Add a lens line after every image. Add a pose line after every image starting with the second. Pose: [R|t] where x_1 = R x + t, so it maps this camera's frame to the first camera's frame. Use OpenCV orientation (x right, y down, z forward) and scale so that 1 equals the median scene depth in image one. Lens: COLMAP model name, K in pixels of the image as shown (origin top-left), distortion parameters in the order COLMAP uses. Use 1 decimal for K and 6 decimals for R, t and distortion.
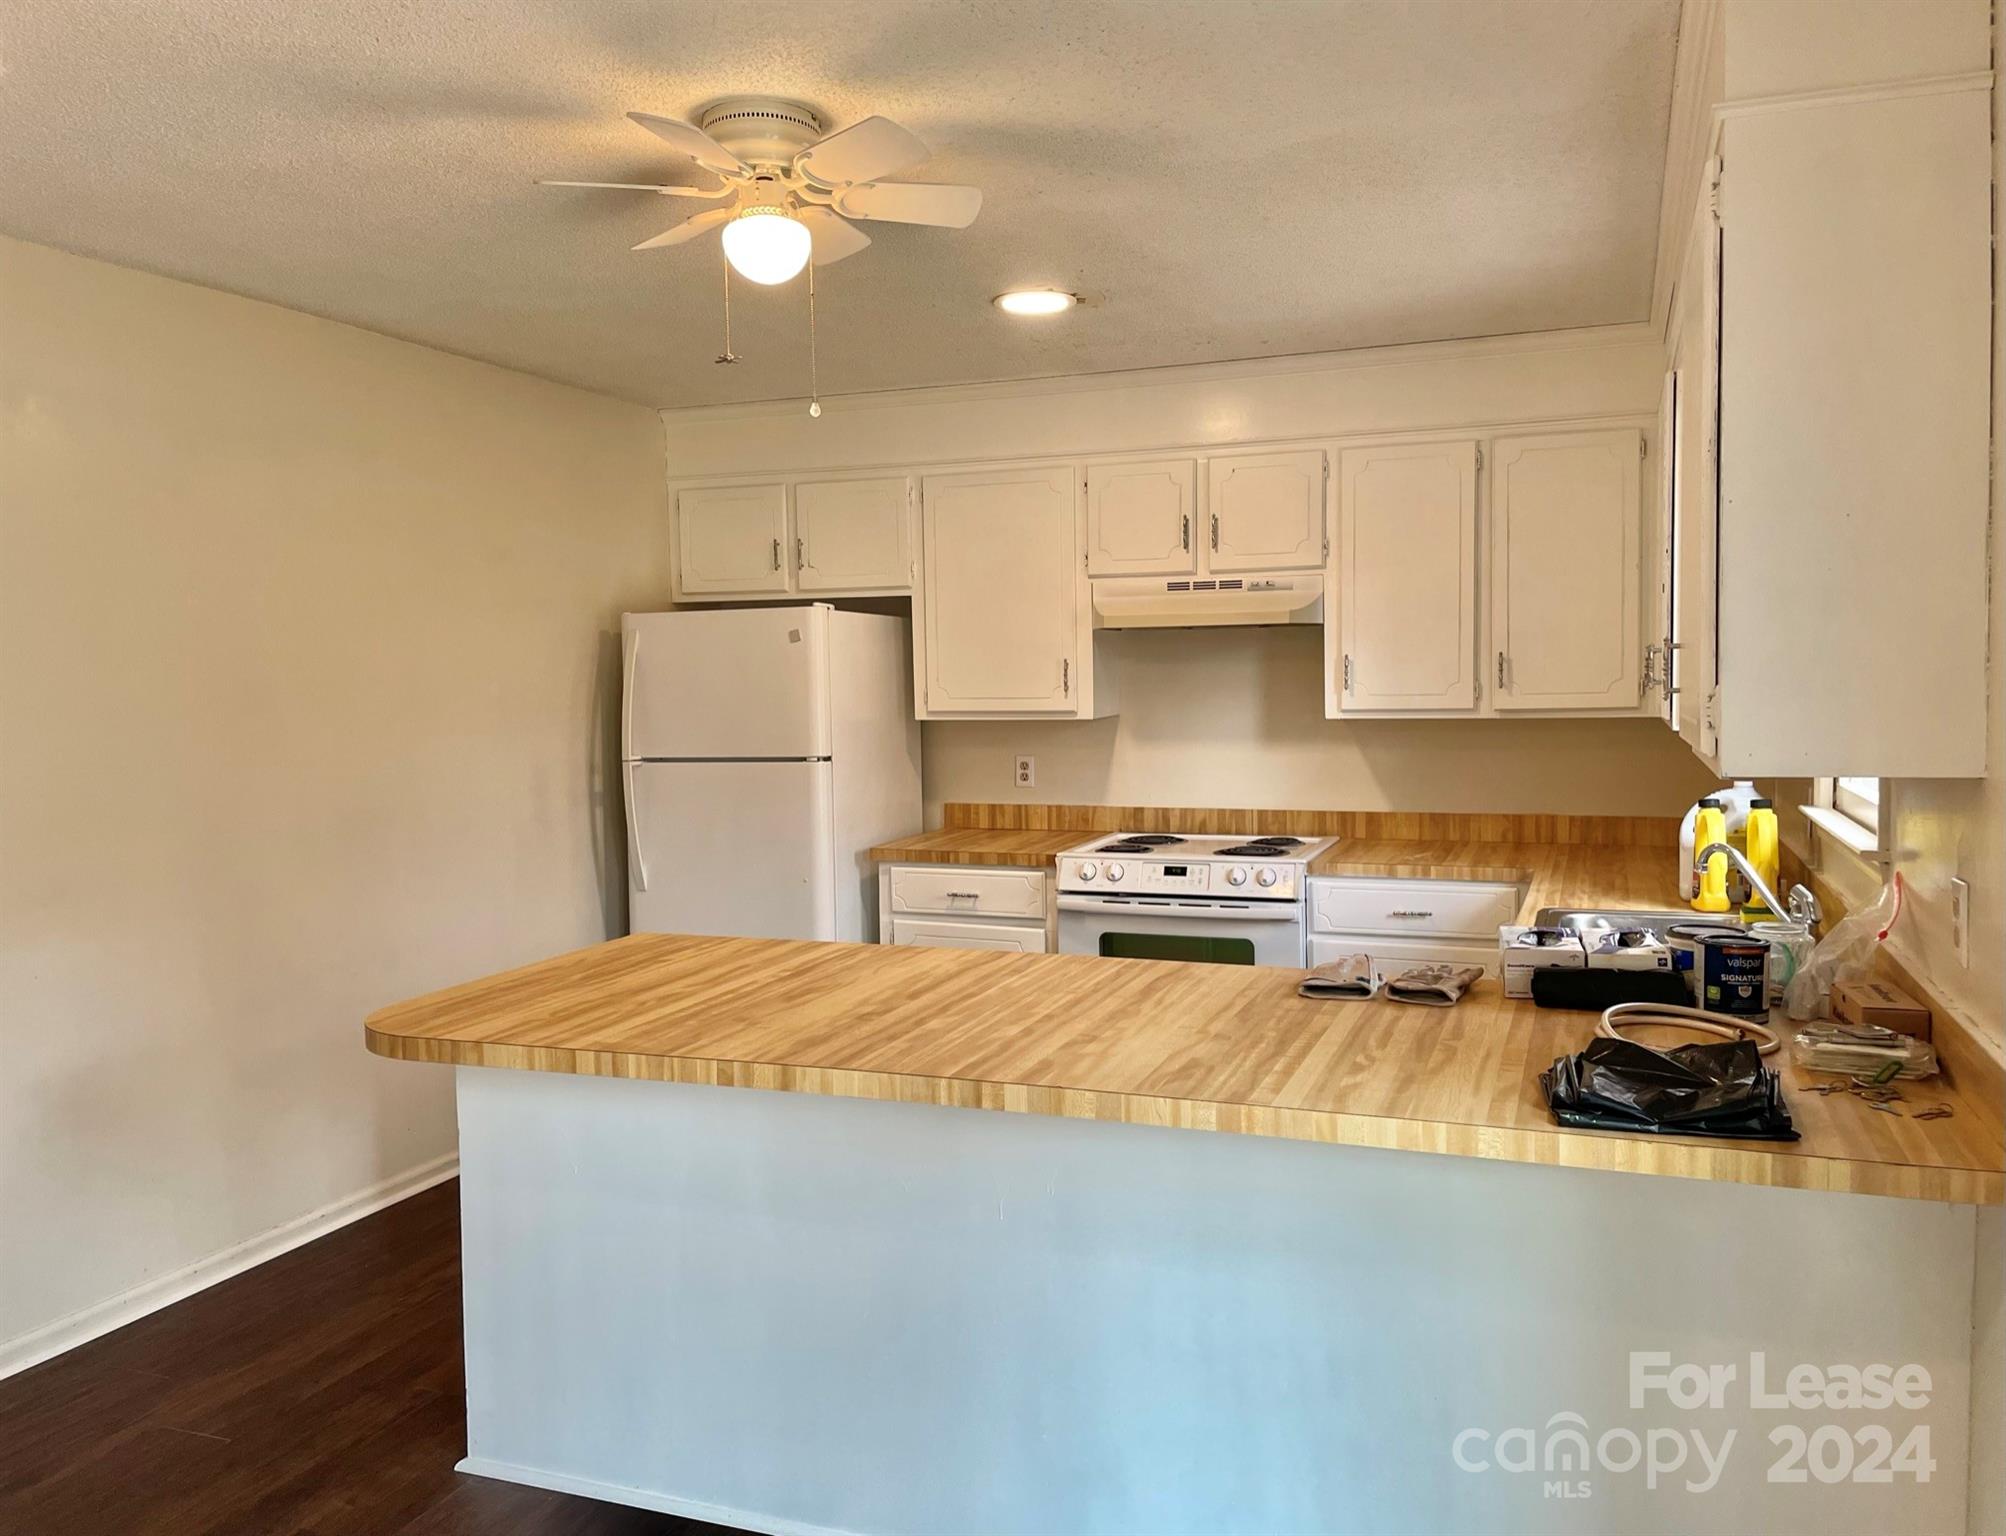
lens RADIAL K [[1554.2, 0, 1010.0], [0, 1554.2, 754.3], [0, 0, 1]] dist [0.041947, -0.000787]
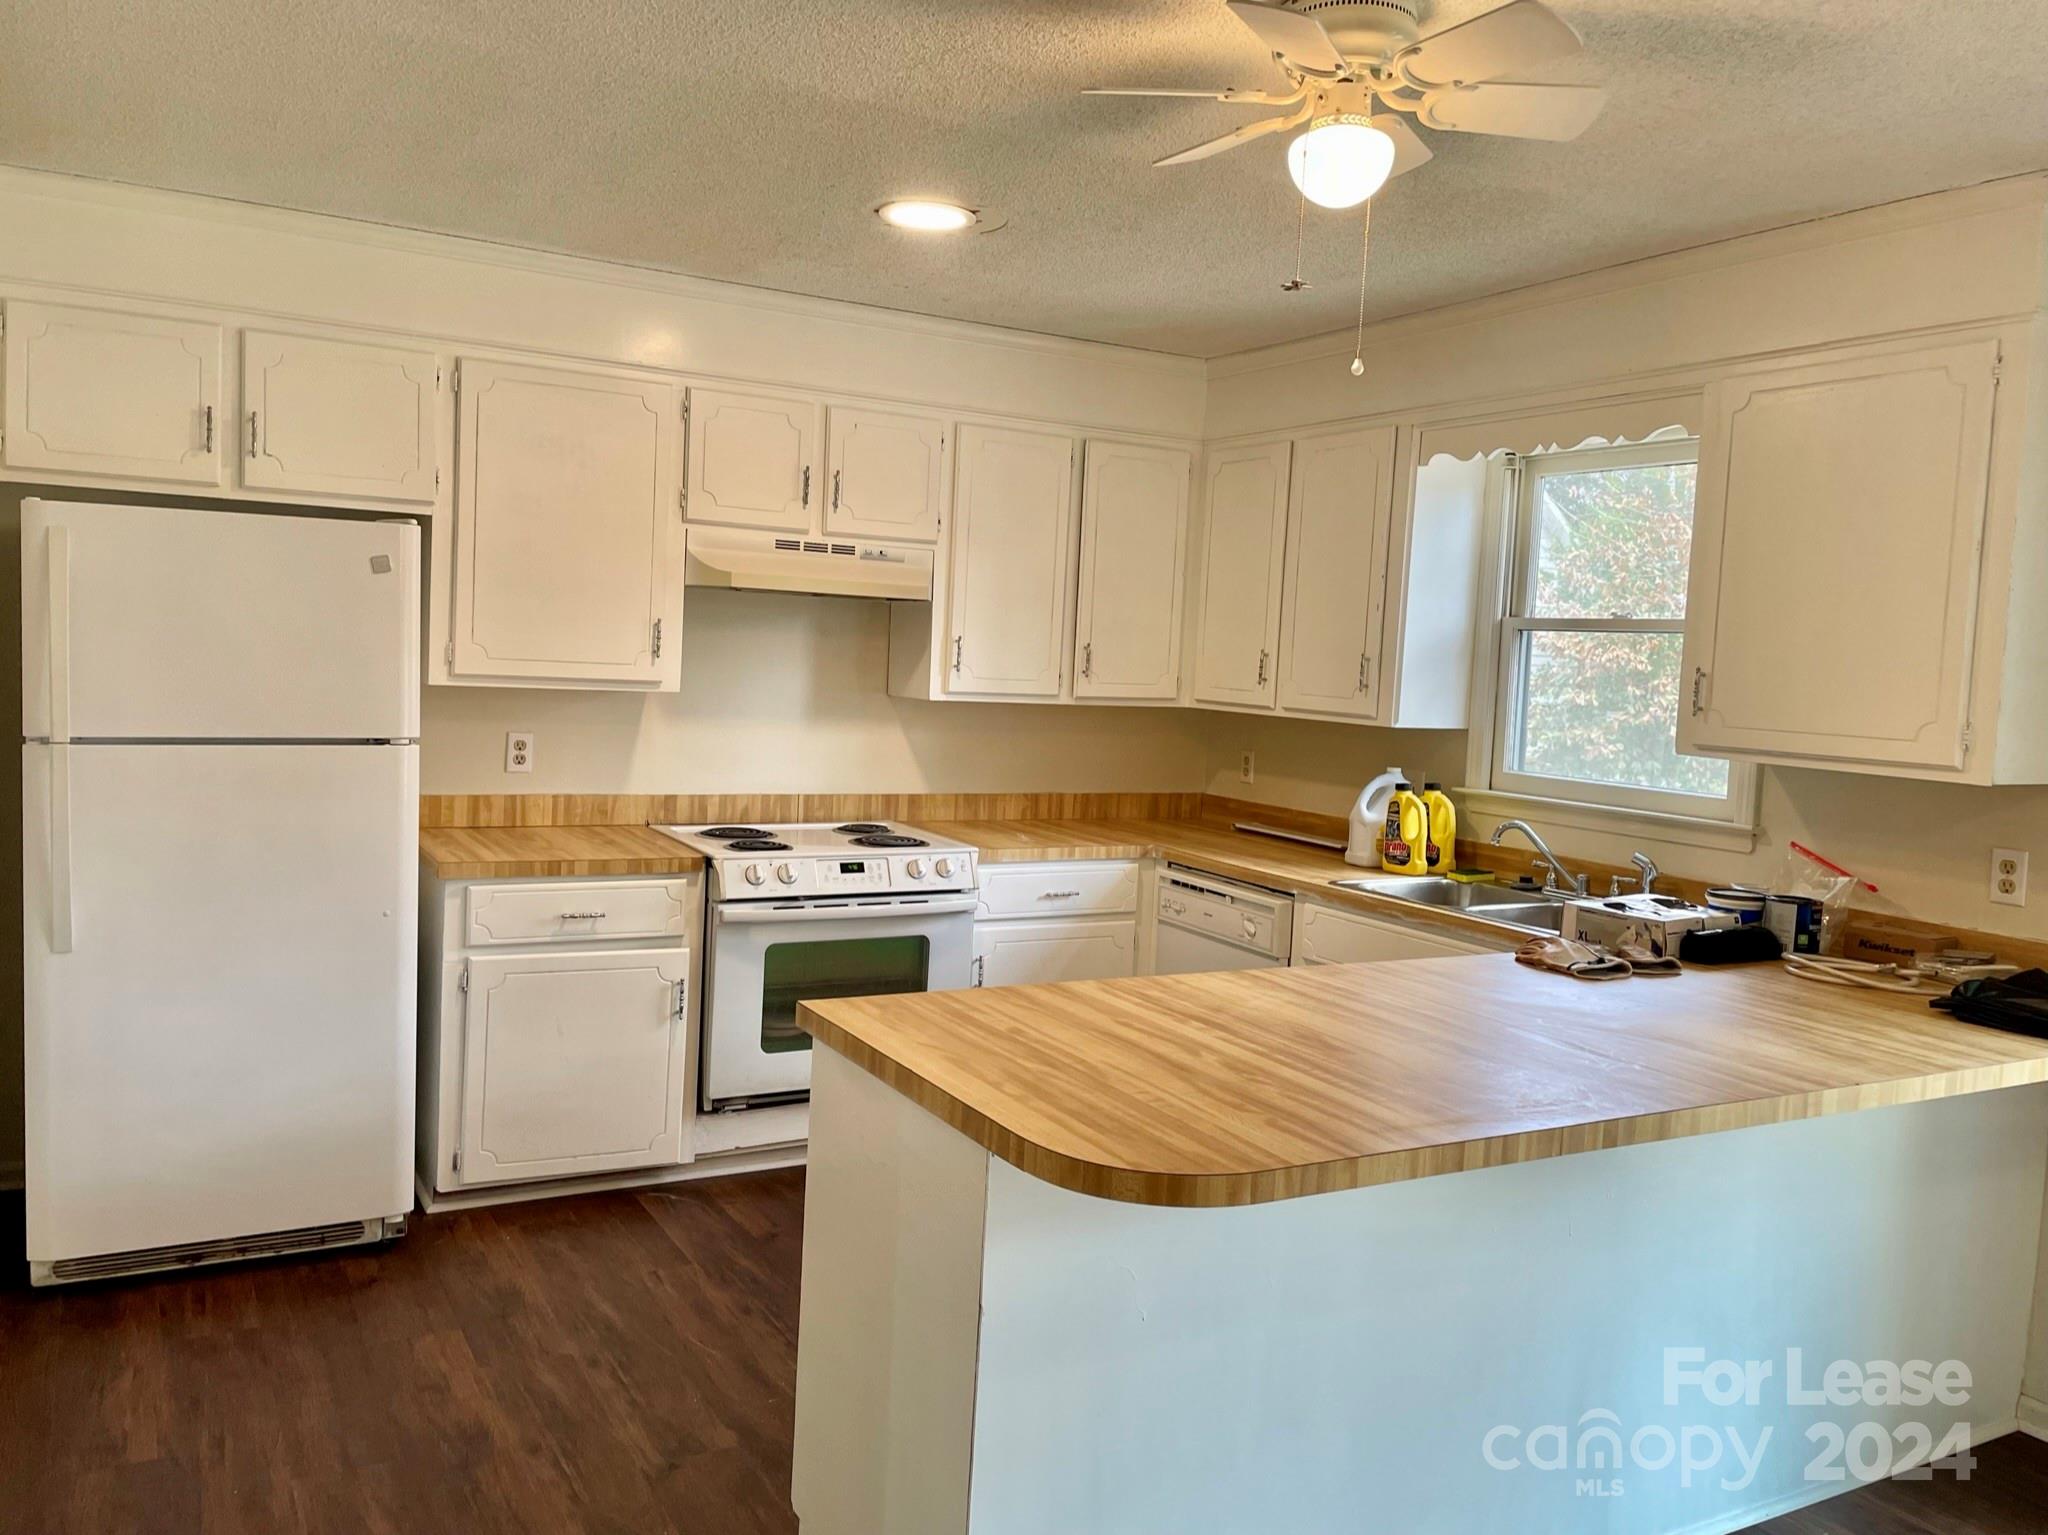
lens RADIAL K [[1527.3, 0, 1015.2], [0, 1527.3, 762.8], [0, 0, 1]] dist [0.035010, -0.049108]
pose [[0.636122, -0.010726, 0.771514, -0.483520], [-0.016253, 0.999495, 0.027296, -0.010383], [-0.771418, -0.029903, 0.635626, 0.347756]]
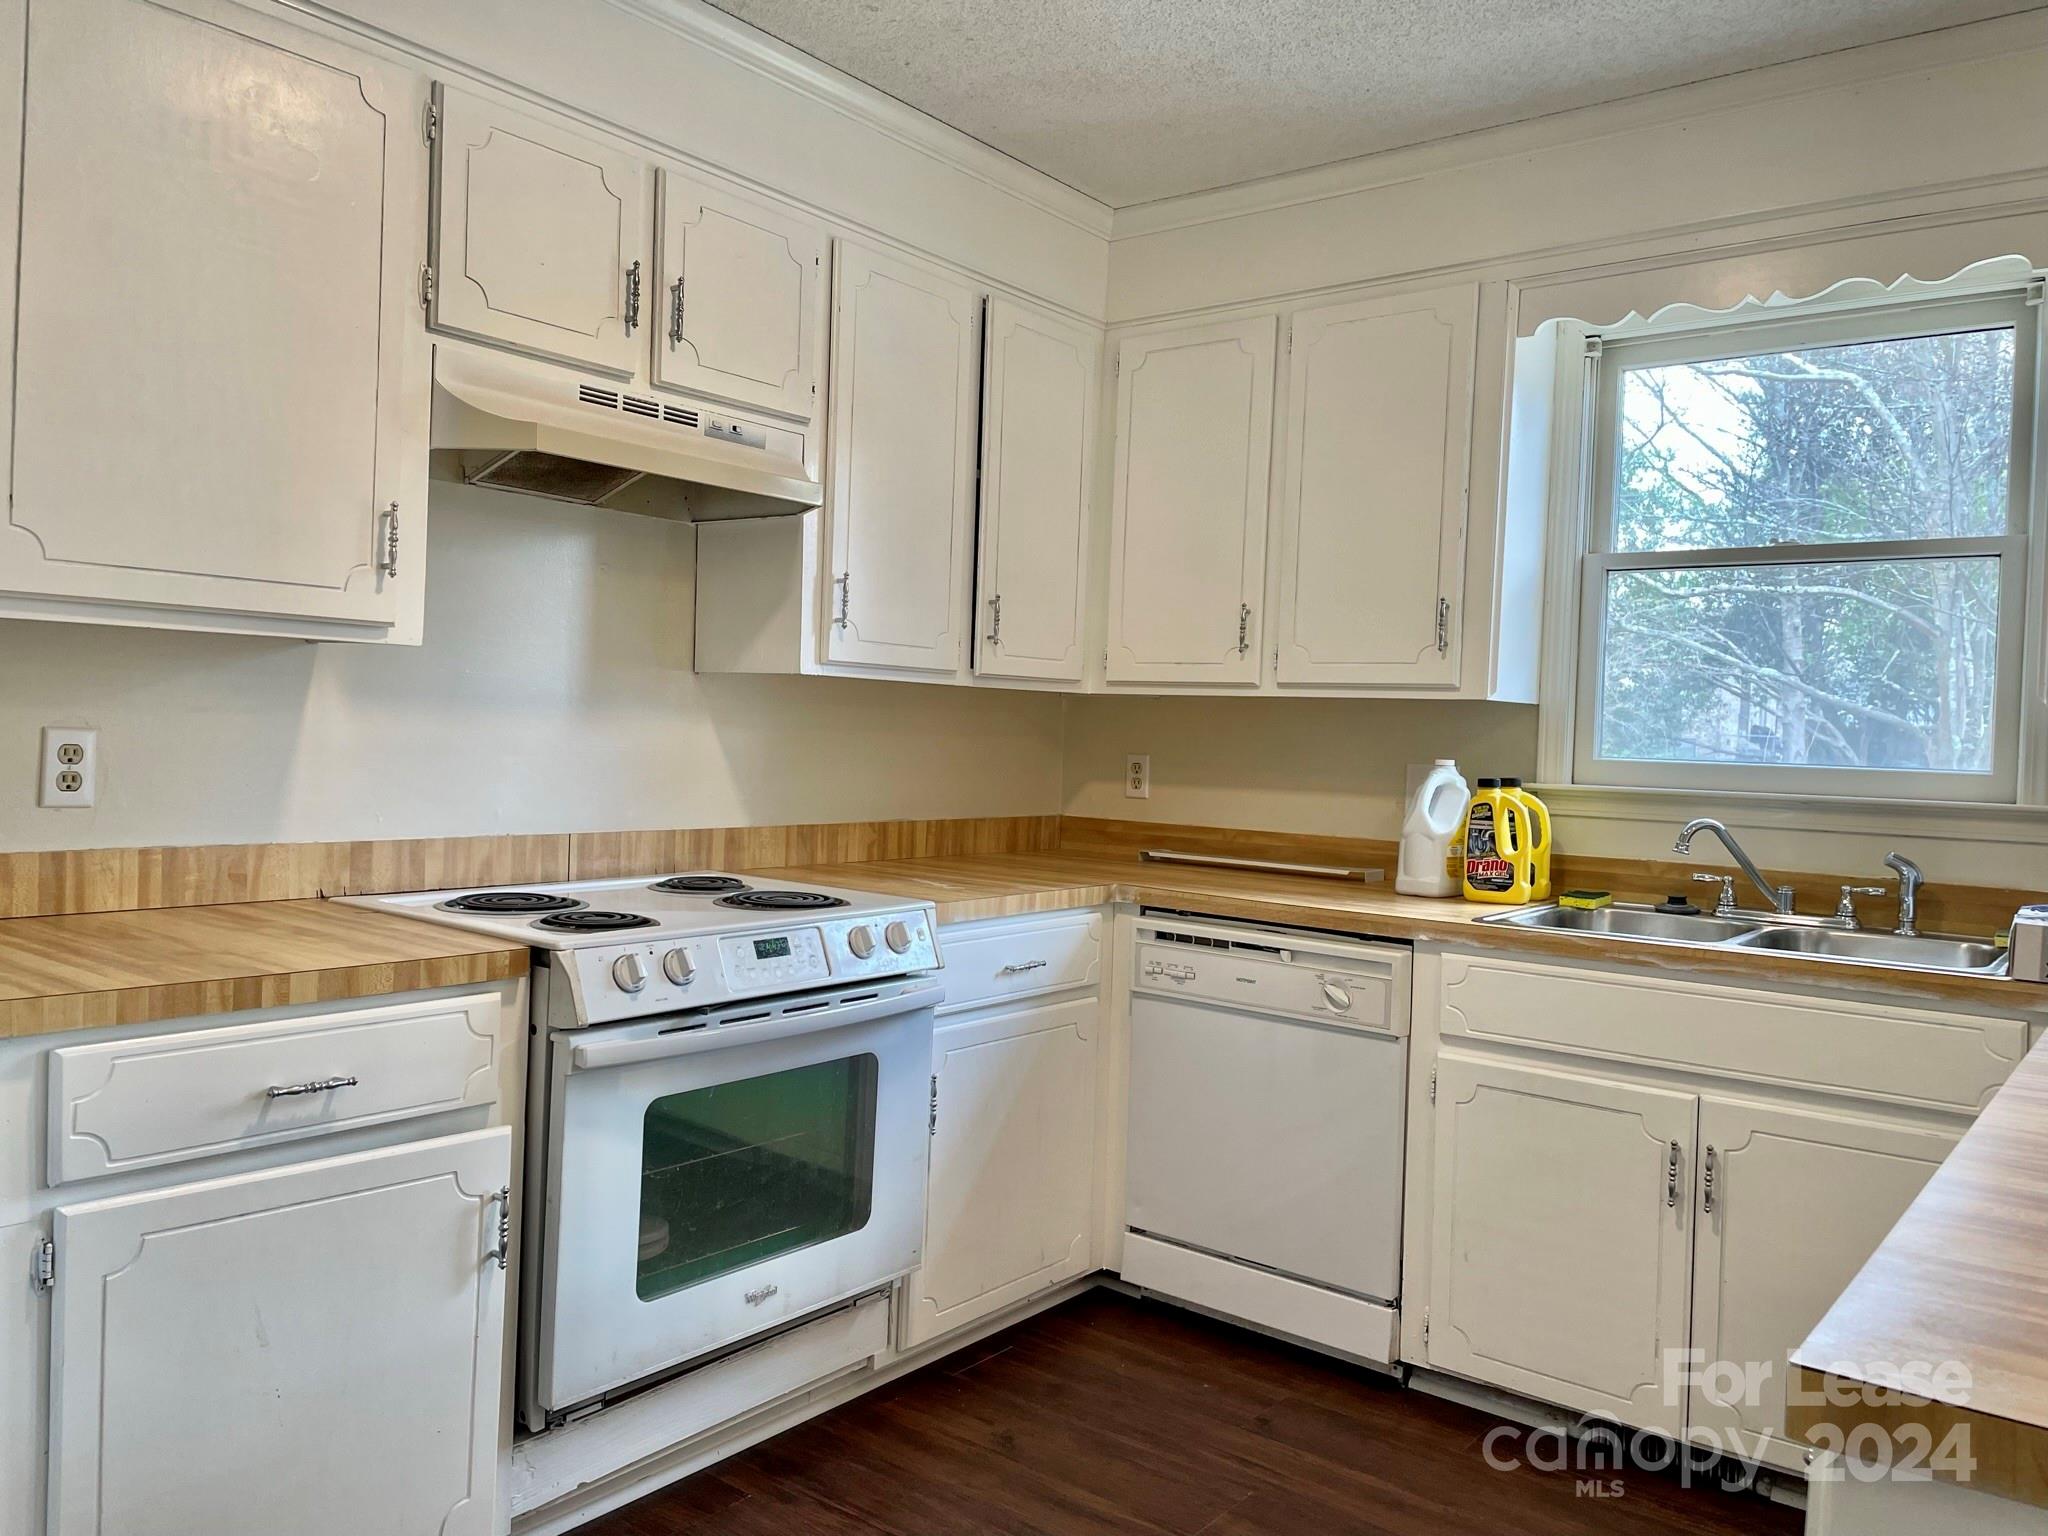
lens RADIAL K [[1527.3, 0, 1014.1], [0, 1527.3, 764.8], [0, 0, 1]] dist [0.035010, -0.049108]
pose [[0.293756, 0.002982, 0.955876, -0.333833], [0.012365, 0.999900, -0.006919, 0.017779], [-0.955800, 0.013852, 0.293690, 0.729119]]
